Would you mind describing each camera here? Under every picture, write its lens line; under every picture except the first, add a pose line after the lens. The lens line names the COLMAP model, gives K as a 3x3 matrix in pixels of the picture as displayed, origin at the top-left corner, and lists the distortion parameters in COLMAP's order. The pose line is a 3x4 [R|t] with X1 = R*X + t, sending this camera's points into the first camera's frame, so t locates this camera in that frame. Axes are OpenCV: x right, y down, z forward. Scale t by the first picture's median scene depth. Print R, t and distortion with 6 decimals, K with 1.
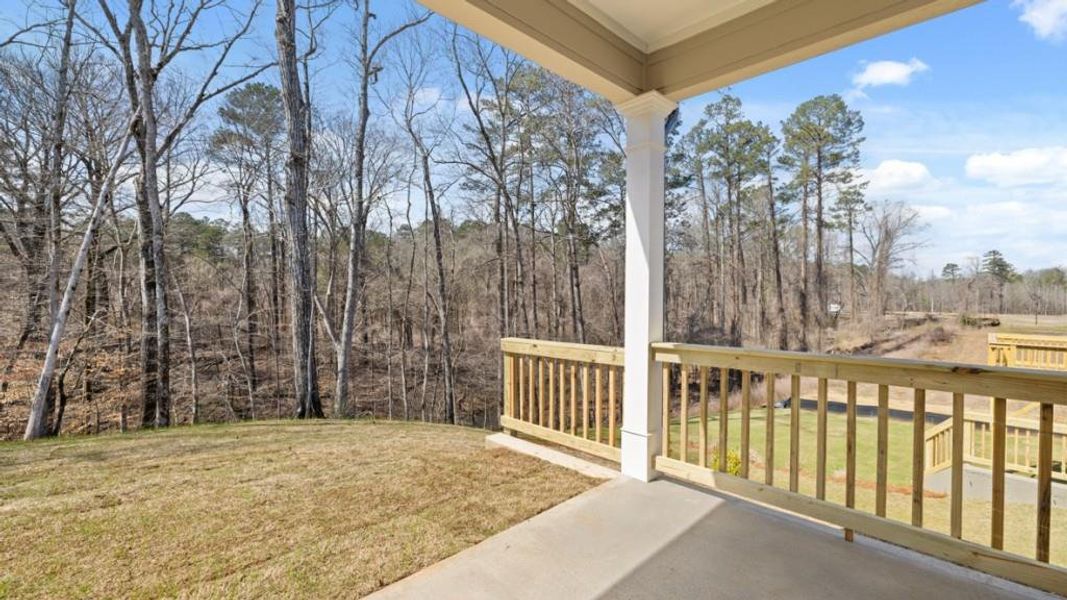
lens RADIAL K [[454.6, 0, 531.0], [0, 454.6, 304.4], [0, 0, 1]] dist [-0.002259, -0.000378]
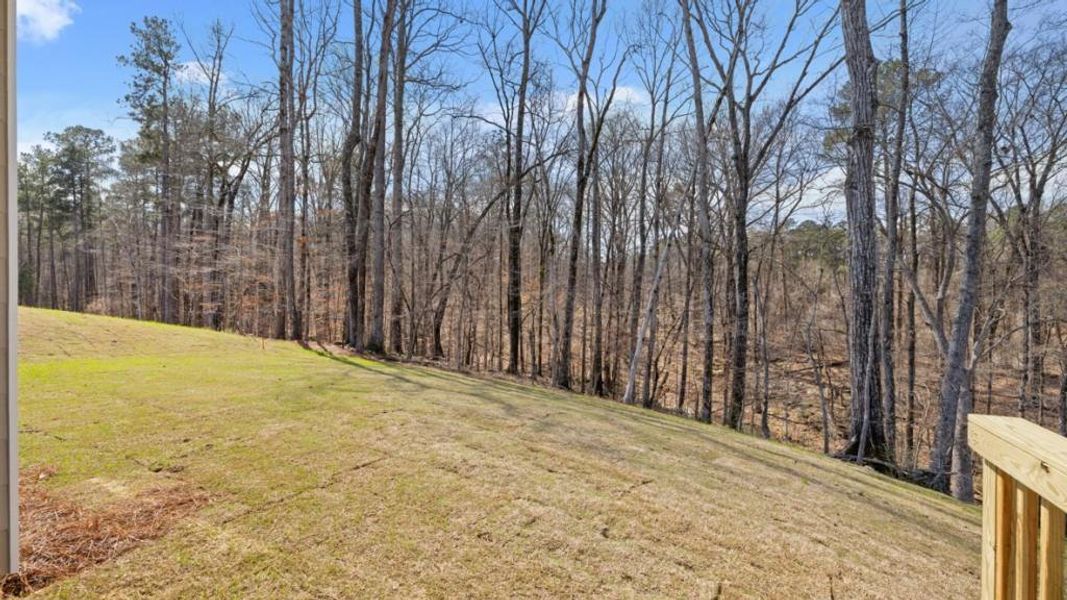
lens RADIAL K [[454.6, 0, 531.0], [0, 454.6, 304.4], [0, 0, 1]] dist [-0.002259, -0.000378]
pose [[0.353436, 0.019296, -0.935260, 0.039648], [-0.031616, 0.999462, 0.008673, 0.000972], [0.934924, 0.026504, 0.353856, 0.167000]]
